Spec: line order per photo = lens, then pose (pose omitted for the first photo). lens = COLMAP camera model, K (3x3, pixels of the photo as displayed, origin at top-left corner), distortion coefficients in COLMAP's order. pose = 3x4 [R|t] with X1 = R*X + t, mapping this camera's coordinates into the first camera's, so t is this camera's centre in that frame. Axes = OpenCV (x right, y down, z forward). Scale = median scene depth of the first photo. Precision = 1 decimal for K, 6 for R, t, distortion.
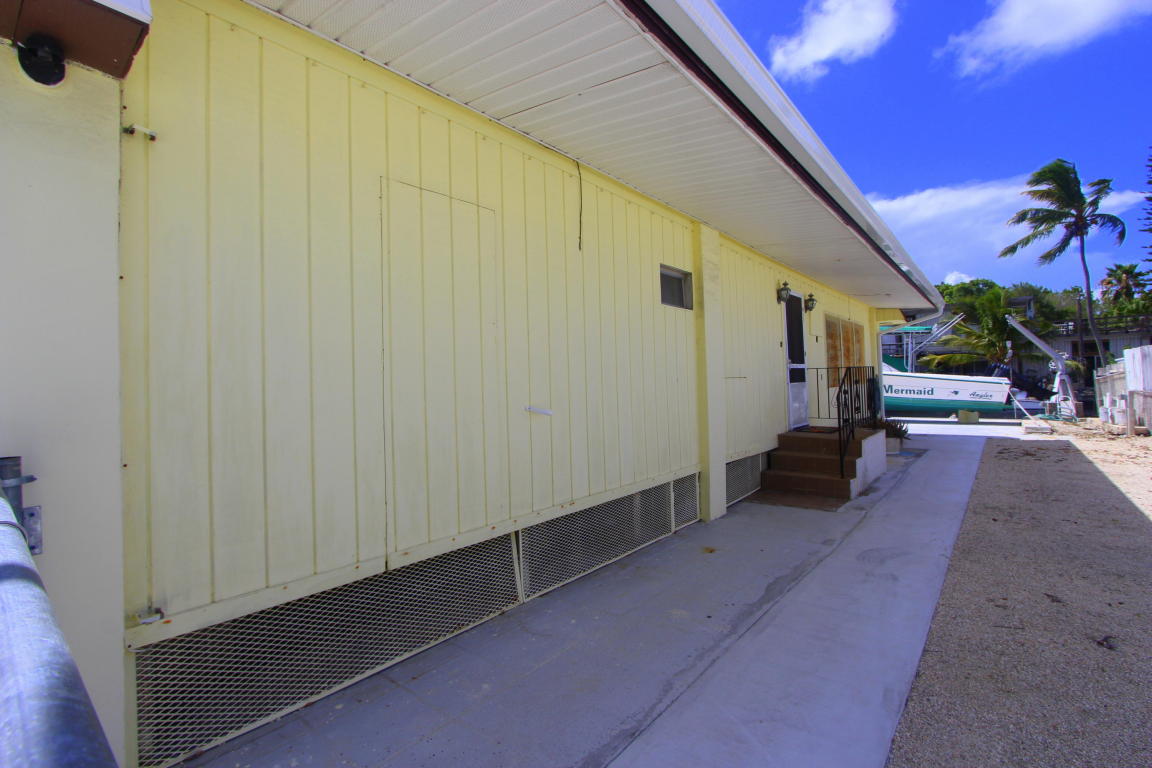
lens RADIAL K [[534.5, 0, 578.9], [0, 534.5, 383.6], [0, 0, 1]] dist [-0.003252, -0.000223]
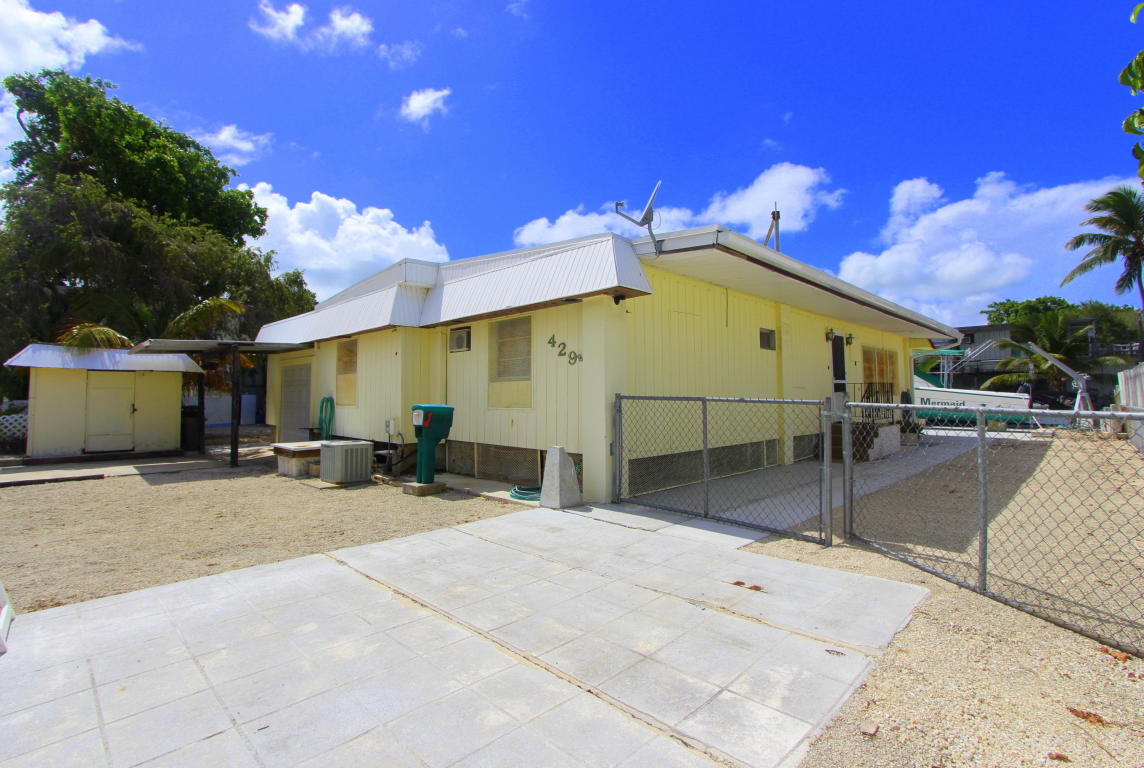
lens RADIAL K [[533.0, 0, 568.1], [0, 533.0, 382.5], [0, 0, 1]] dist [0.003770, 0.000364]
pose [[0.993781, 0.016559, -0.110111, -0.150085], [-0.019023, 0.999591, -0.021365, 0.013248], [0.109712, 0.023327, 0.993690, -0.462196]]
